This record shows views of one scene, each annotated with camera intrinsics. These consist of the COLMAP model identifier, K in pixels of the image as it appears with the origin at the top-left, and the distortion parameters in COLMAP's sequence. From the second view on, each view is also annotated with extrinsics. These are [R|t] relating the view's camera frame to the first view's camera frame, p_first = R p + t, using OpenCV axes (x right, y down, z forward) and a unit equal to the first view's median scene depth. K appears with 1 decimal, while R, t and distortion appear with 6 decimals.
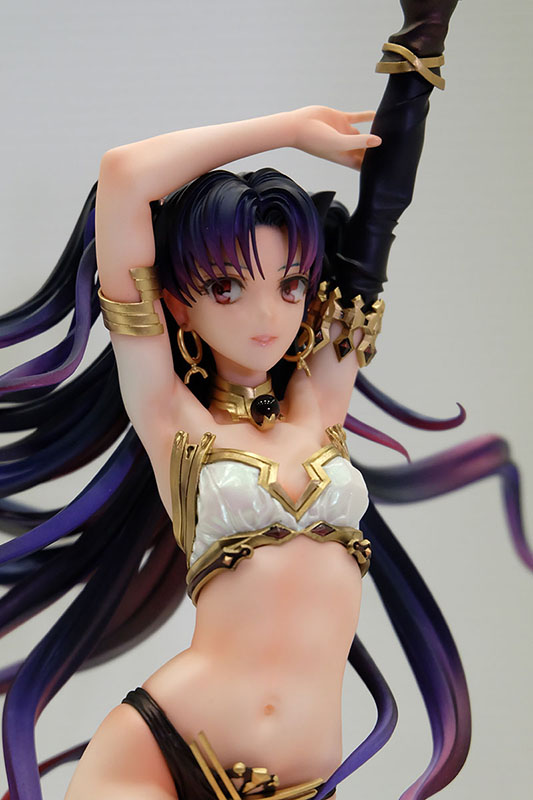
lens RADIAL K [[1631.8, 0, 267.5], [0, 1631.8, 400.4], [0, 0, 1]] dist [-0.041032, 0.000000]
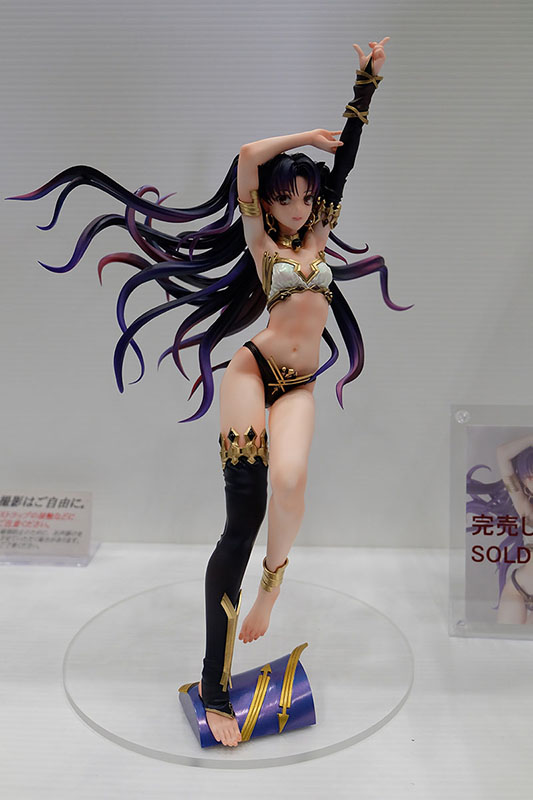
lens RADIAL K [[773.7, 0, 266.4], [0, 773.7, 395.9], [0, 0, 1]] dist [0.012688, 0.000000]
pose [[0.999404, 0.034092, -0.005379, -0.036449], [-0.032220, 0.977446, 0.208712, -0.015104], [0.012373, -0.208415, 0.977962, -0.343299]]
